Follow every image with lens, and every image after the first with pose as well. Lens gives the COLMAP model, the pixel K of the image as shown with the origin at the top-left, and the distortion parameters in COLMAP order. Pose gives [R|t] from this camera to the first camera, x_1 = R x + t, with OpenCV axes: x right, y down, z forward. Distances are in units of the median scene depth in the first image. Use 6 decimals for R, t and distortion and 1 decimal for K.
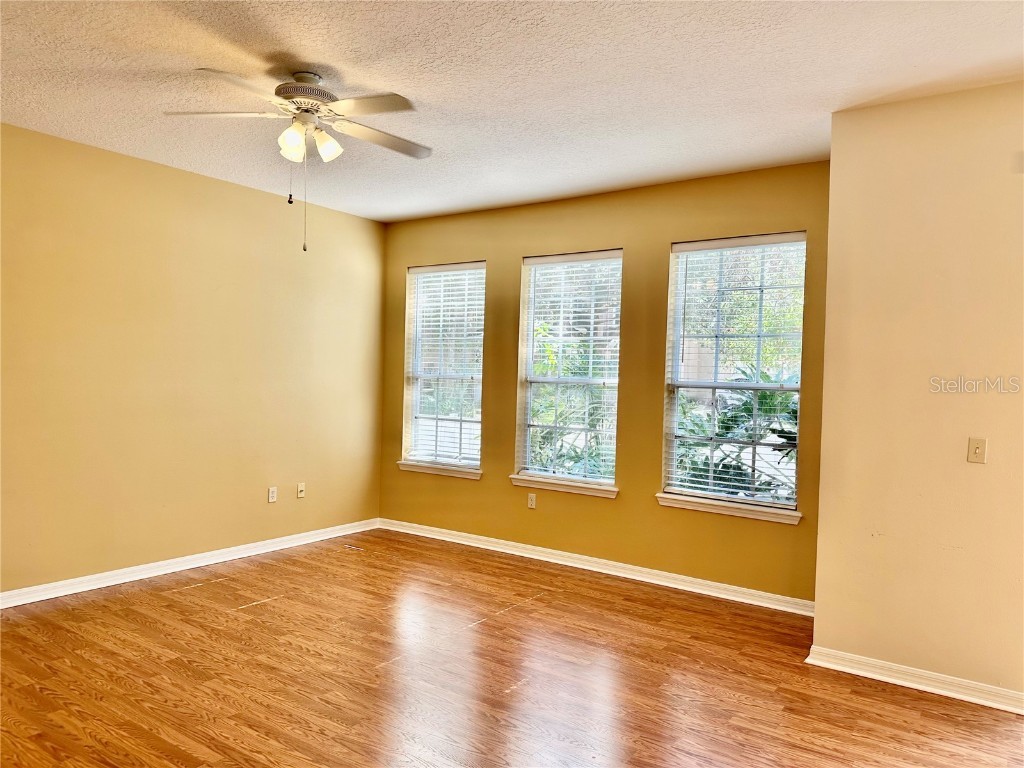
lens RADIAL K [[728.9, 0, 506.6], [0, 728.9, 387.9], [0, 0, 1]] dist [0.060451, -0.075988]
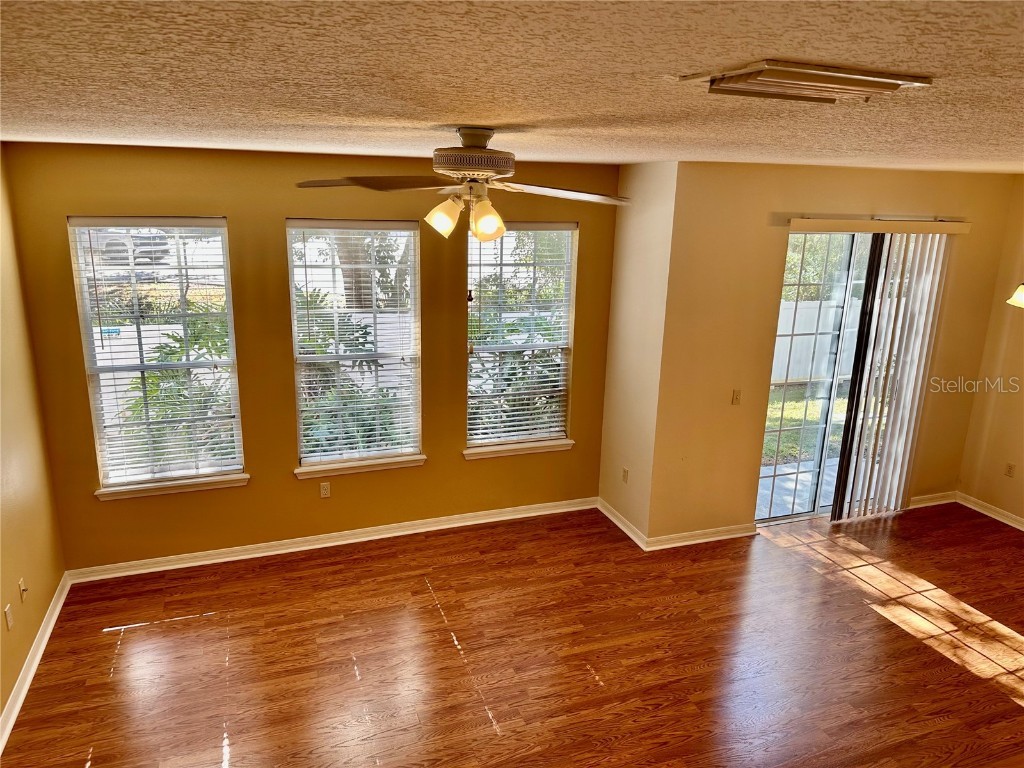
lens RADIAL K [[723.8, 0, 506.8], [0, 723.8, 382.4], [0, 0, 1]] dist [0.032237, -0.032779]
pose [[0.563249, -0.224303, 0.795260, -0.726275], [0.009663, 0.964172, 0.265101, -0.297137], [-0.826231, -0.141633, 0.545236, 0.428632]]
